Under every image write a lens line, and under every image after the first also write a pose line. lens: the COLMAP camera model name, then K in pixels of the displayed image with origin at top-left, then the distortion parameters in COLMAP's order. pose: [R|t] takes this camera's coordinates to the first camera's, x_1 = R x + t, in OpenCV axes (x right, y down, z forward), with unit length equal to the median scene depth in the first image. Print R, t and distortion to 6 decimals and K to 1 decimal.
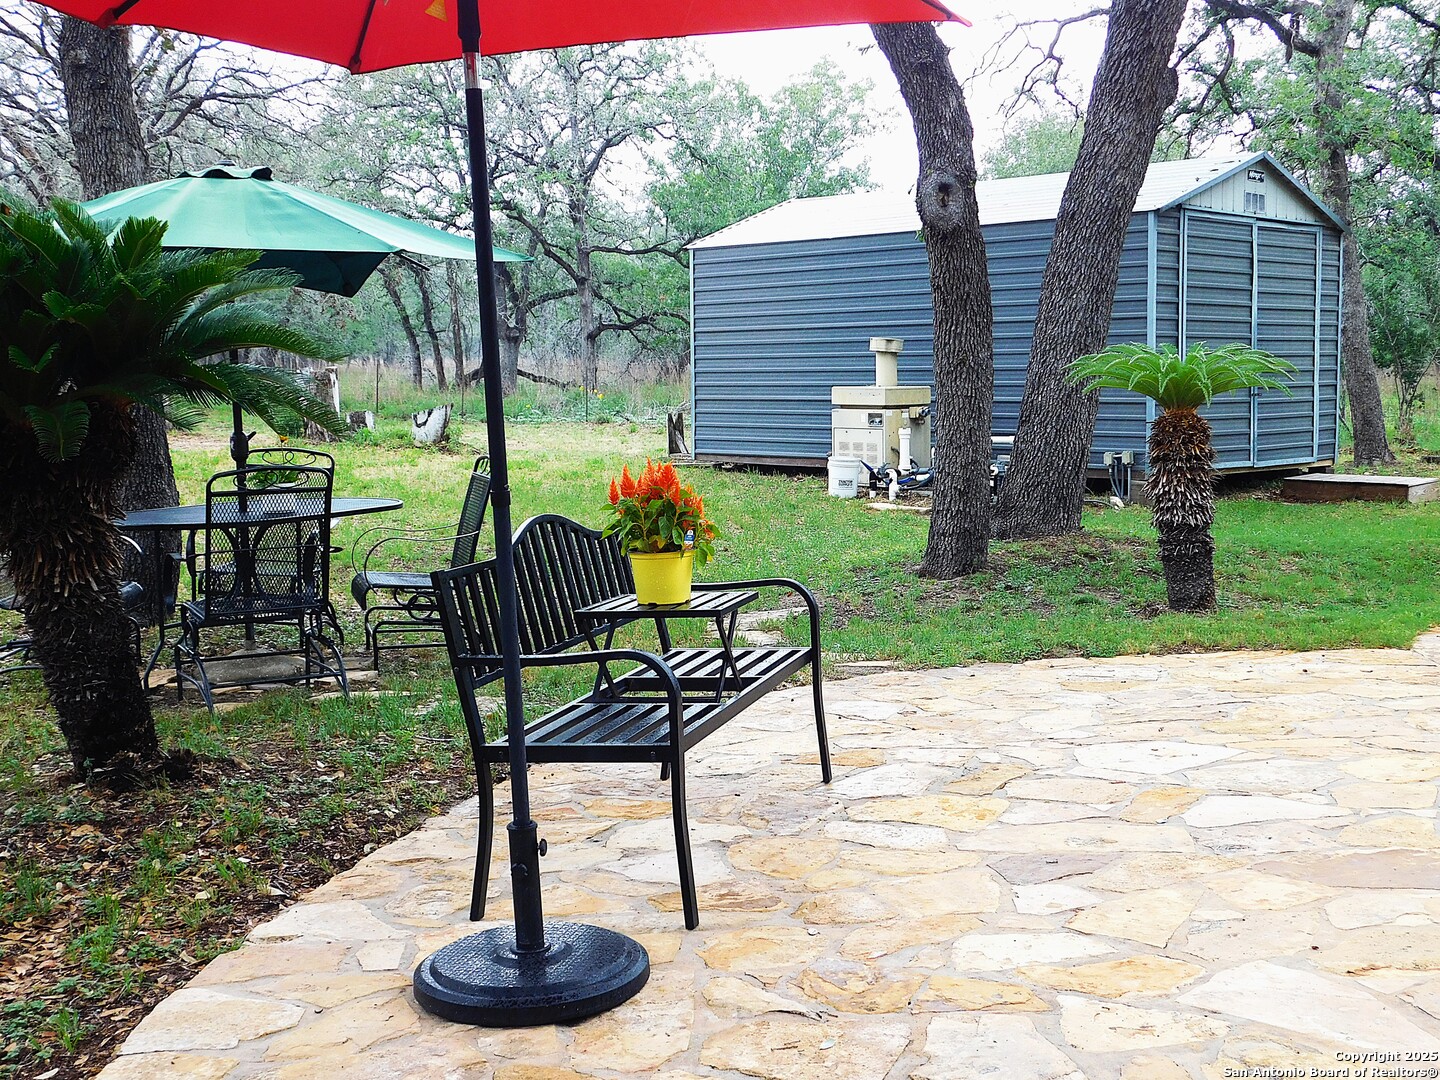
lens RADIAL K [[1676.6, 0, 720.0], [0, 1676.6, 540.0], [0, 0, 1]] dist [0.000223, -0.220691]
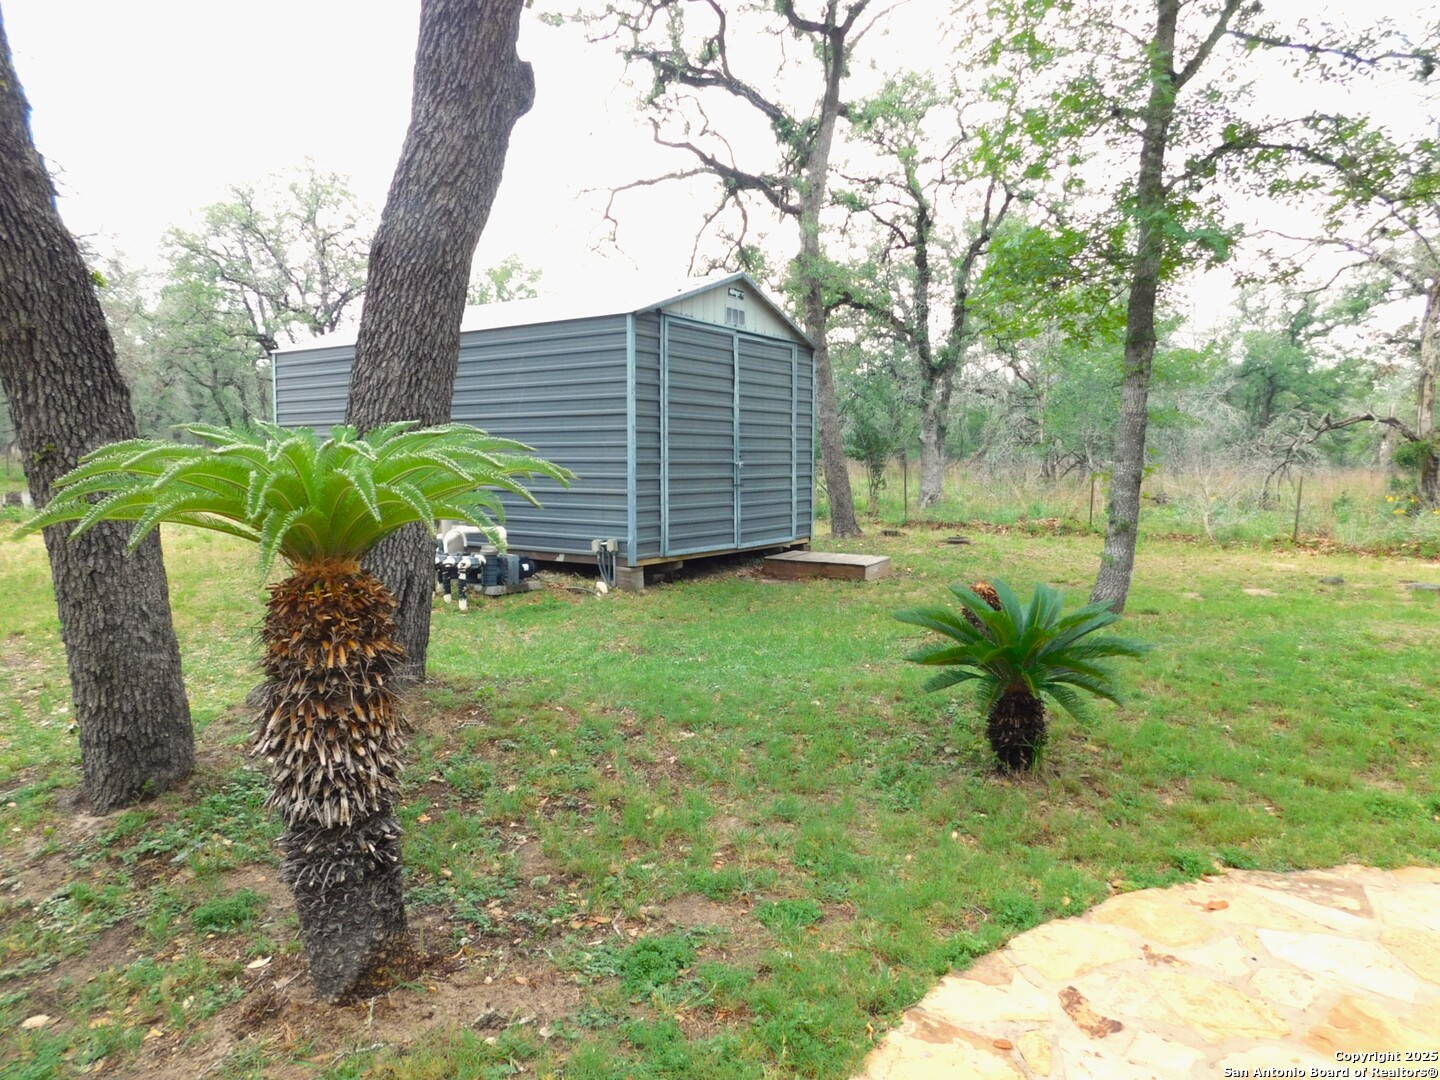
lens RADIAL K [[954.7, 0, 739.5], [0, 954.7, 538.3], [0, 0, 1]] dist [-0.070547, 0.050328]
pose [[0.971741, -0.008336, 0.235903, 0.168771], [0.012226, 0.999812, -0.015030, -0.041118], [-0.235734, 0.017489, 0.971660, 0.370943]]
